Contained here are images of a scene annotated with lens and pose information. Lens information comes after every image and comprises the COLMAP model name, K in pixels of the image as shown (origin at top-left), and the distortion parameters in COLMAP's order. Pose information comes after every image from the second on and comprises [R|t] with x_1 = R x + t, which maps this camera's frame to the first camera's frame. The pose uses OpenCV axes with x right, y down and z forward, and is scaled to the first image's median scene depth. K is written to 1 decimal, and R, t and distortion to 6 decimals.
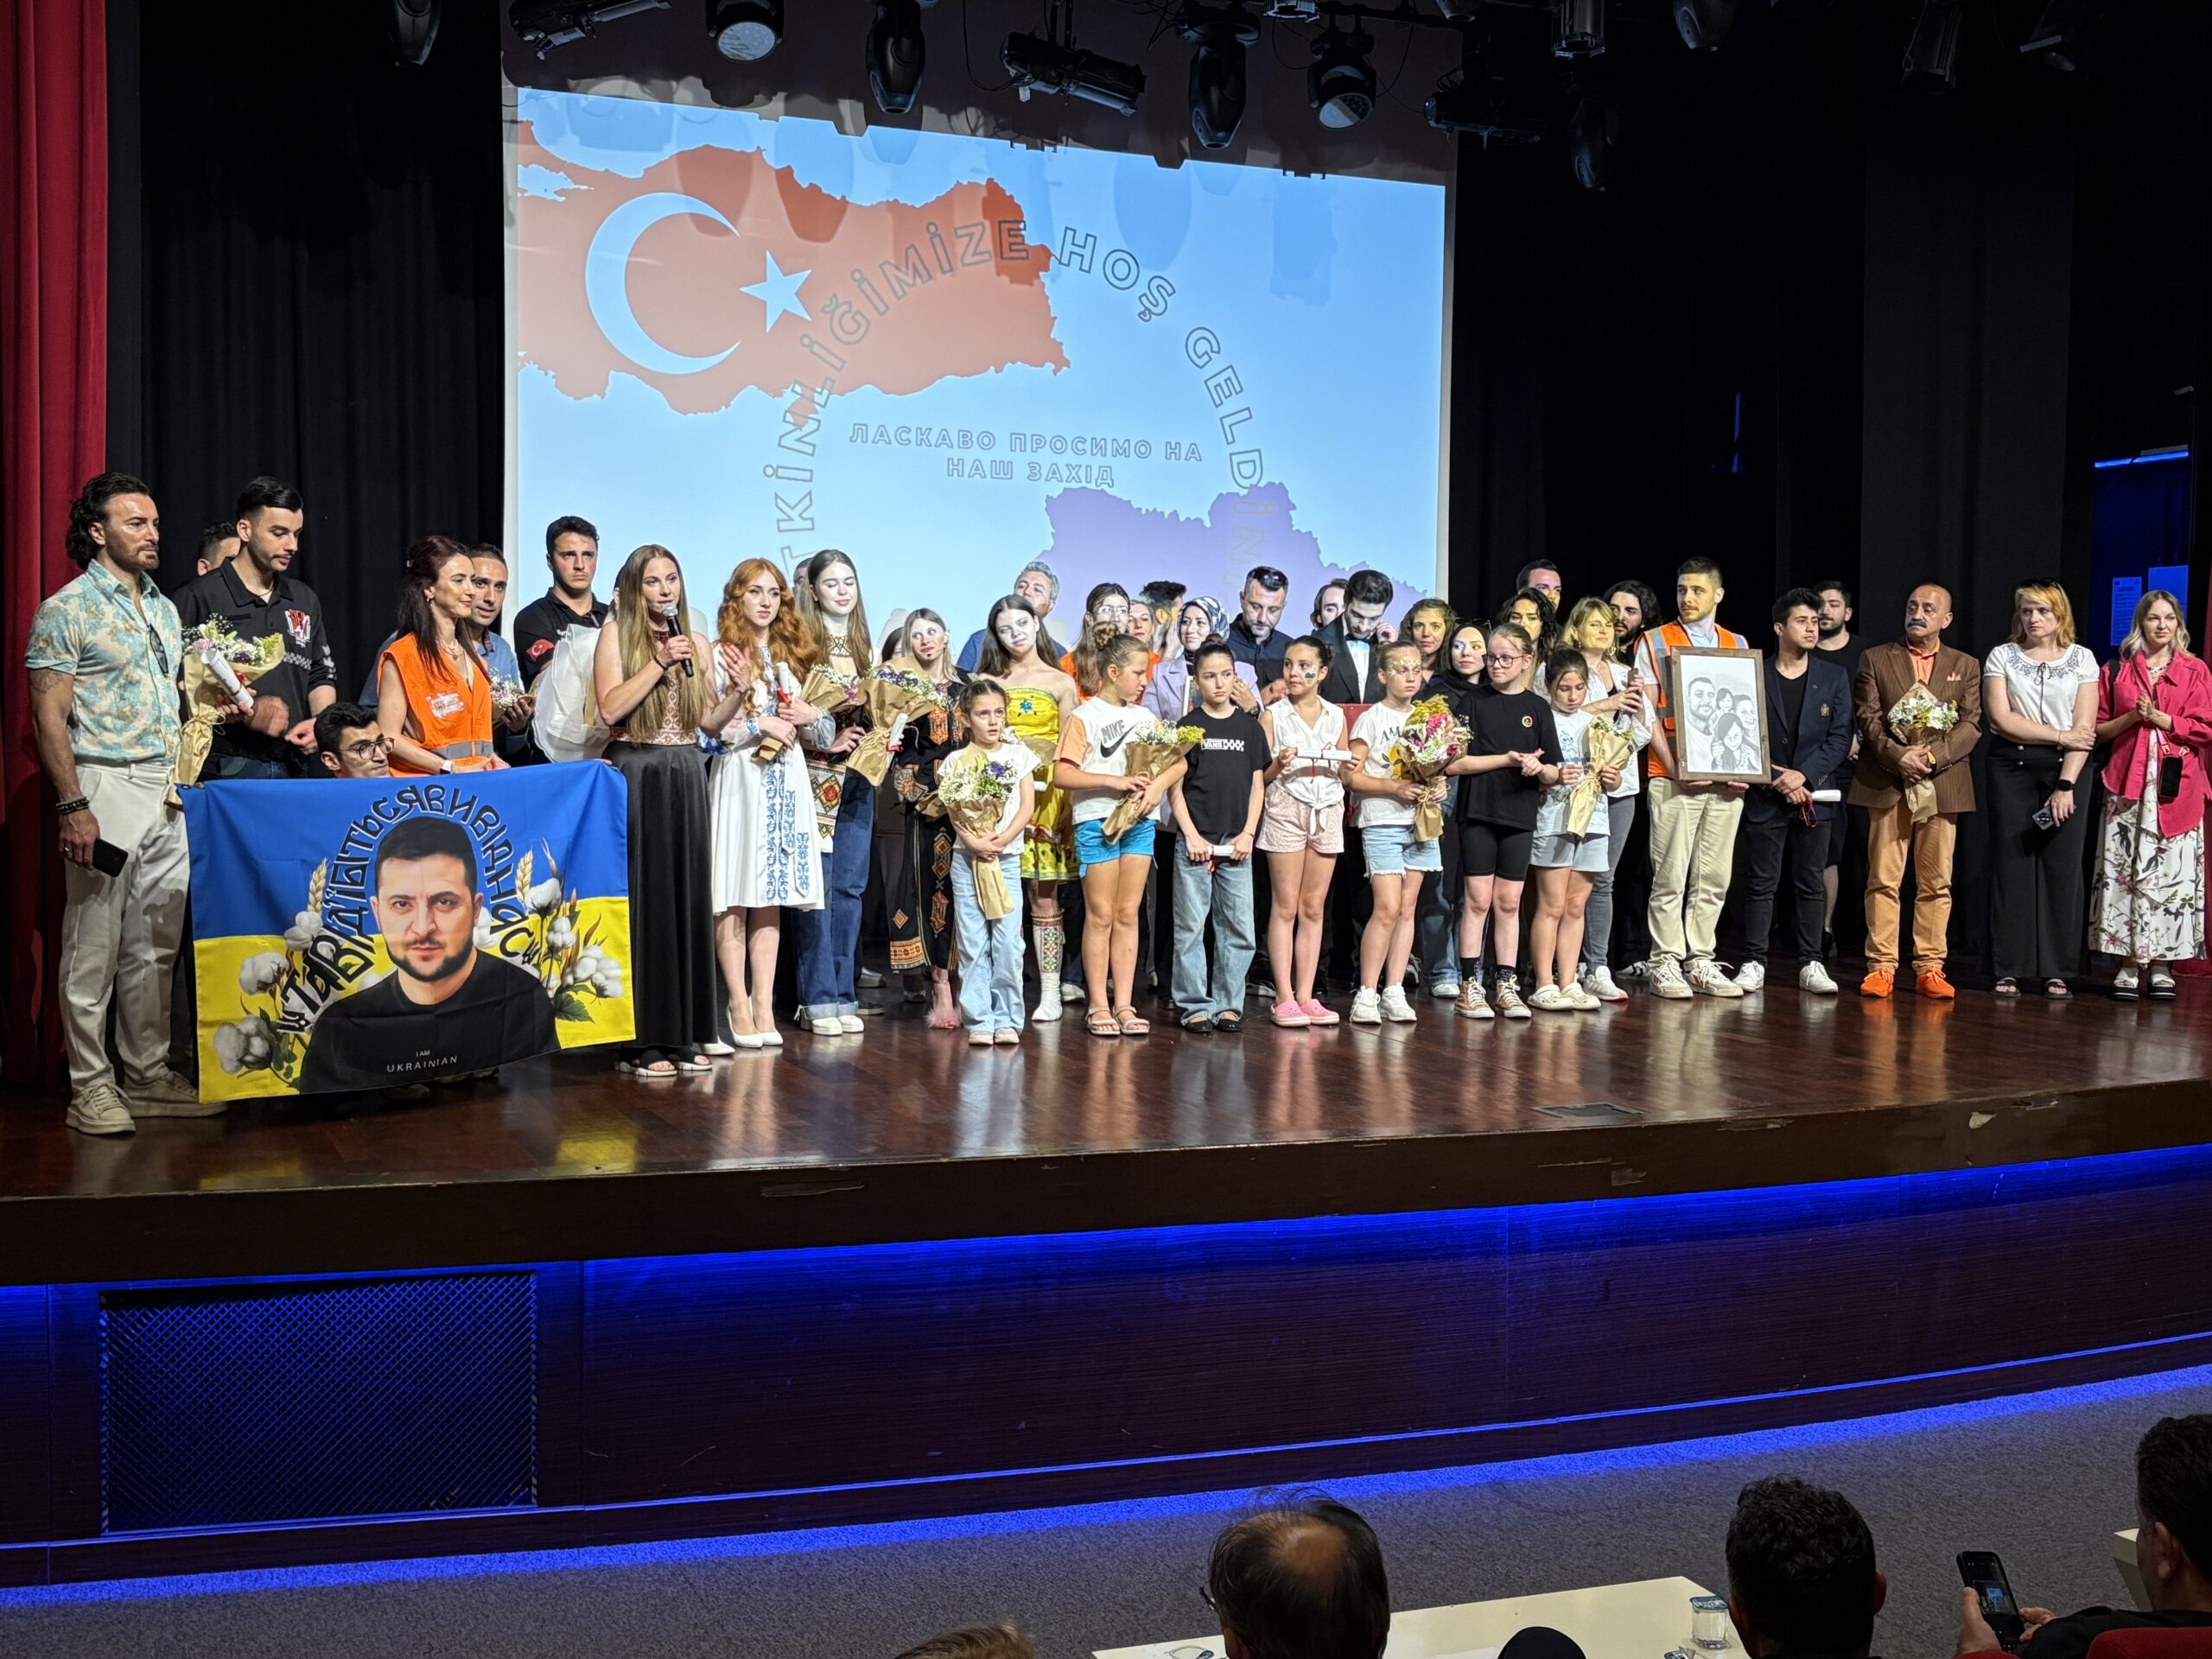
lens RADIAL K [[2529.0, 0, 1106.0], [0, 2529.0, 829.5], [0, 0, 1]] dist [0.093455, -0.298574]
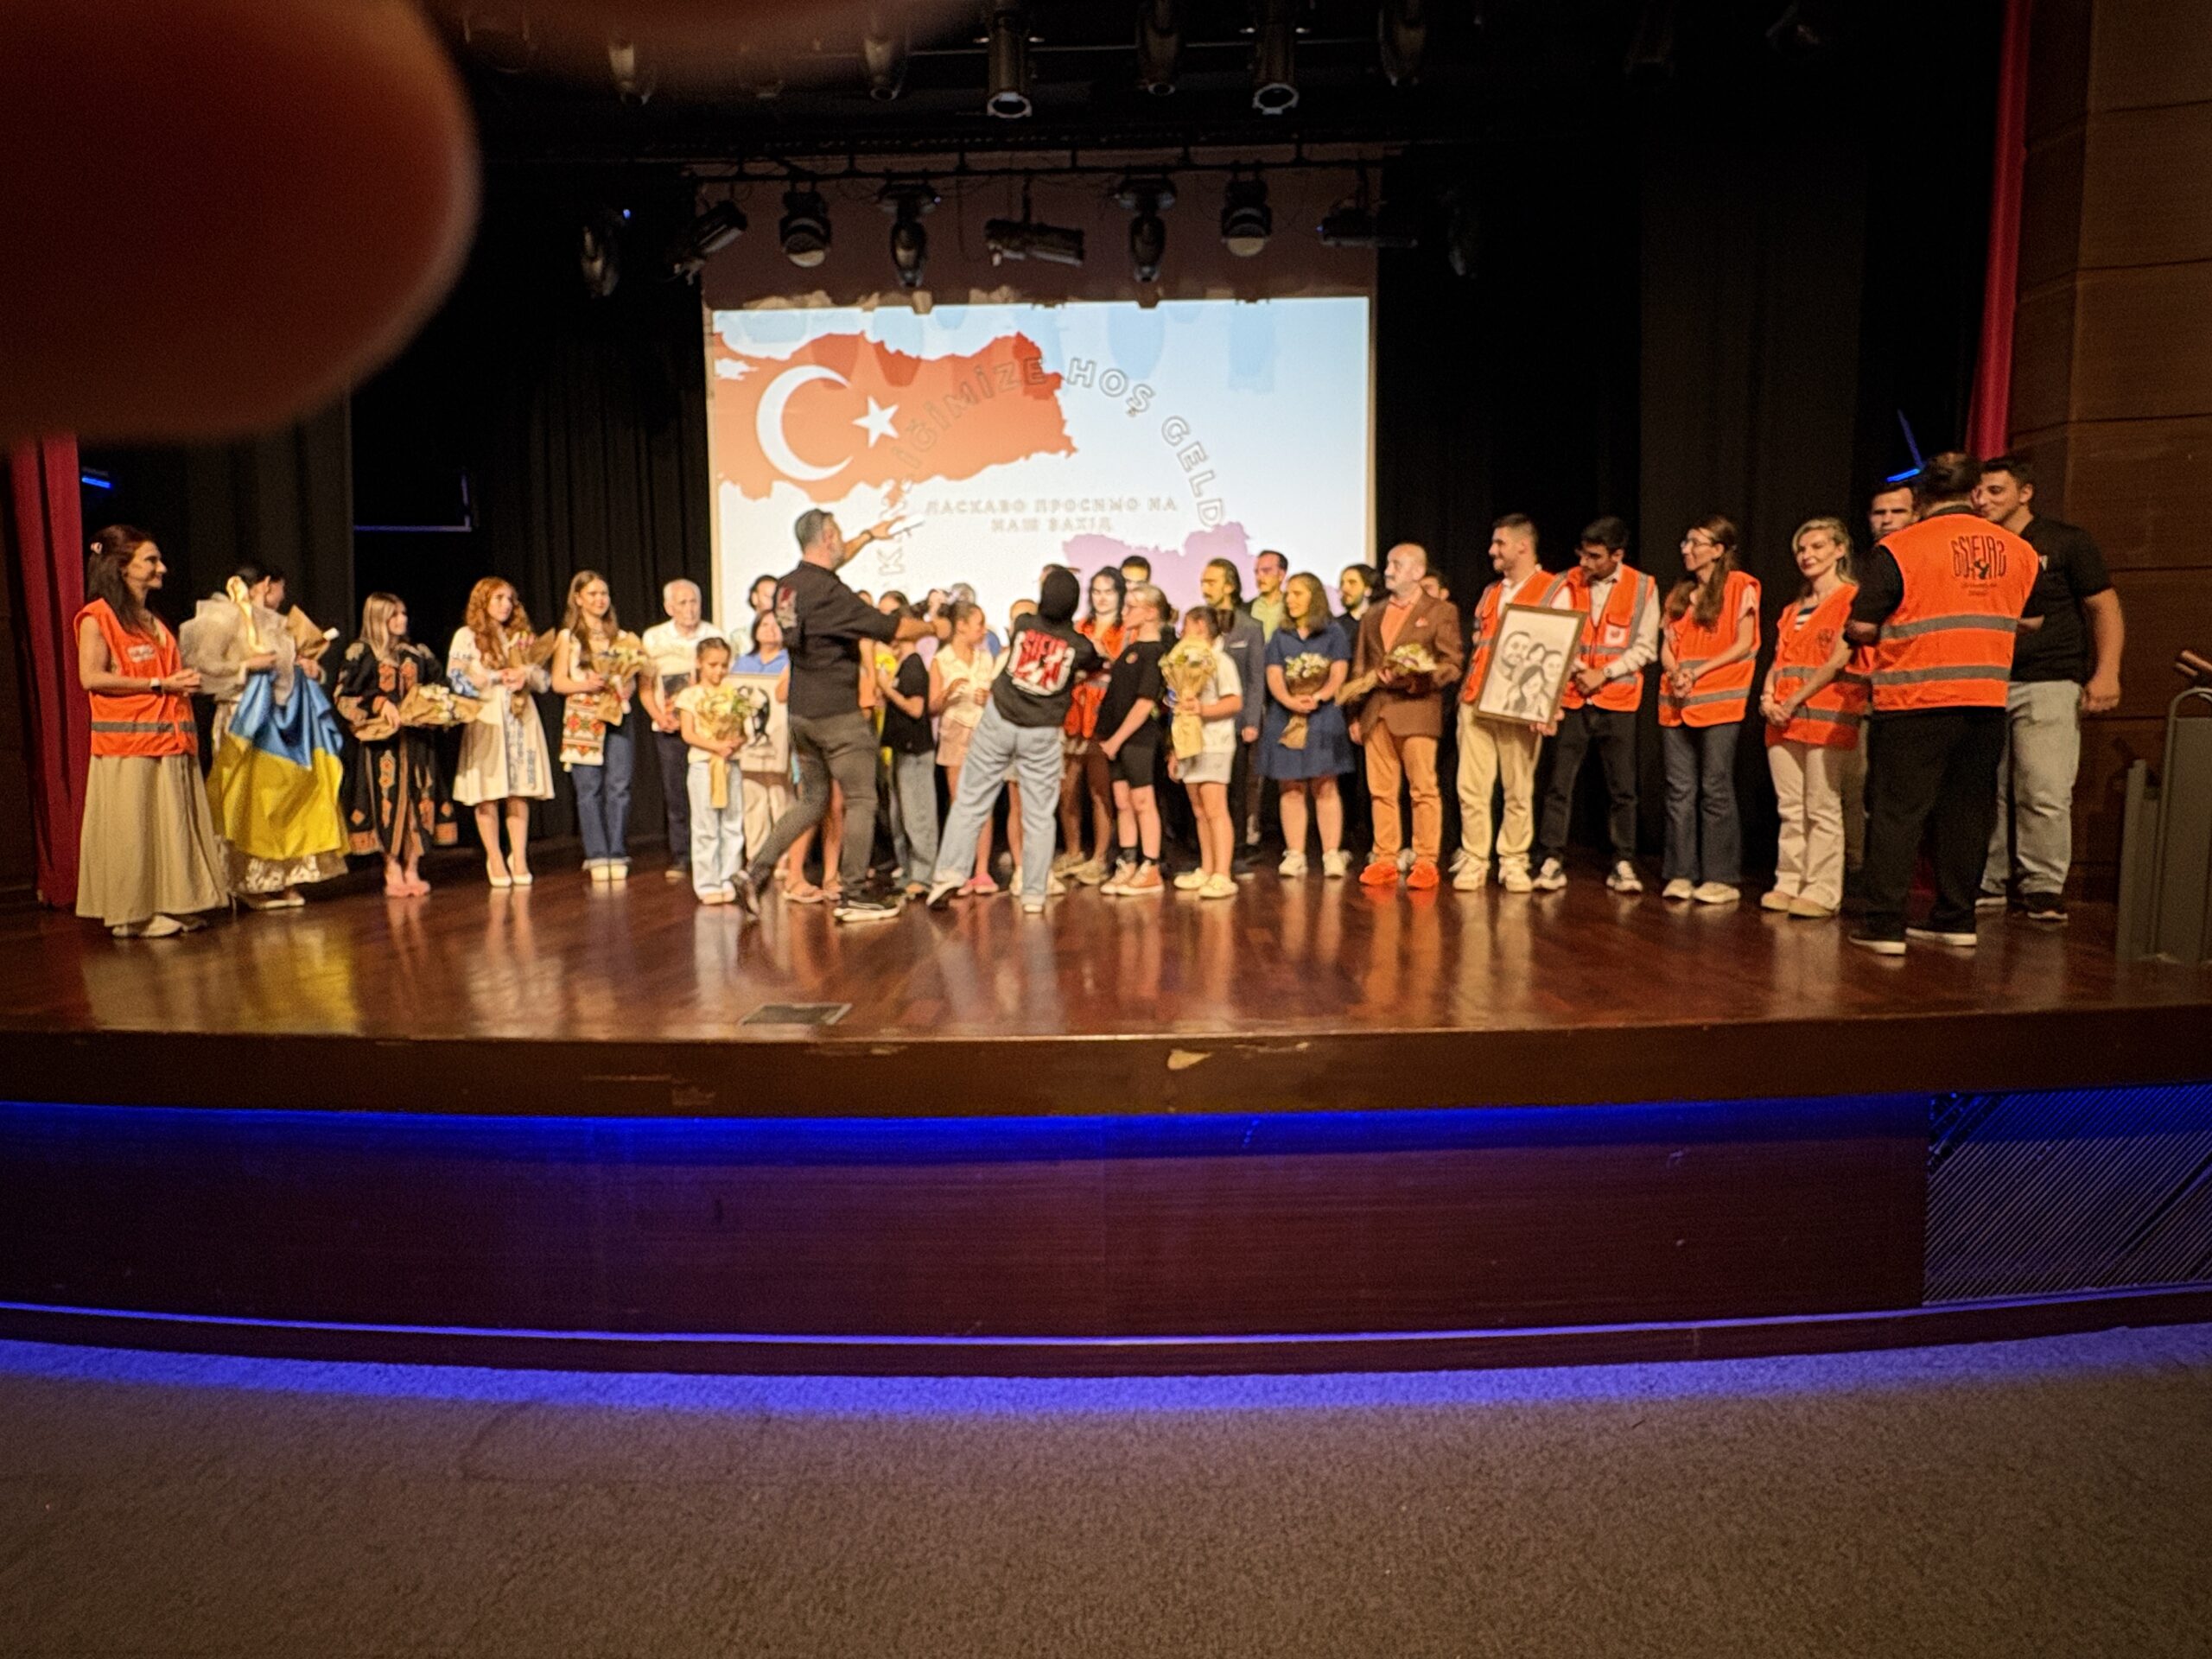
lens RADIAL K [[1142.3, 0, 1106.0], [0, 1142.3, 829.5], [0, 0, 1]] dist [-0.009015, -0.000085]
pose [[0.905545, 0.015704, -0.423960, 0.295873], [-0.000595, 0.999361, 0.035747, 0.015437], [0.424250, -0.032118, 0.904975, 0.403096]]
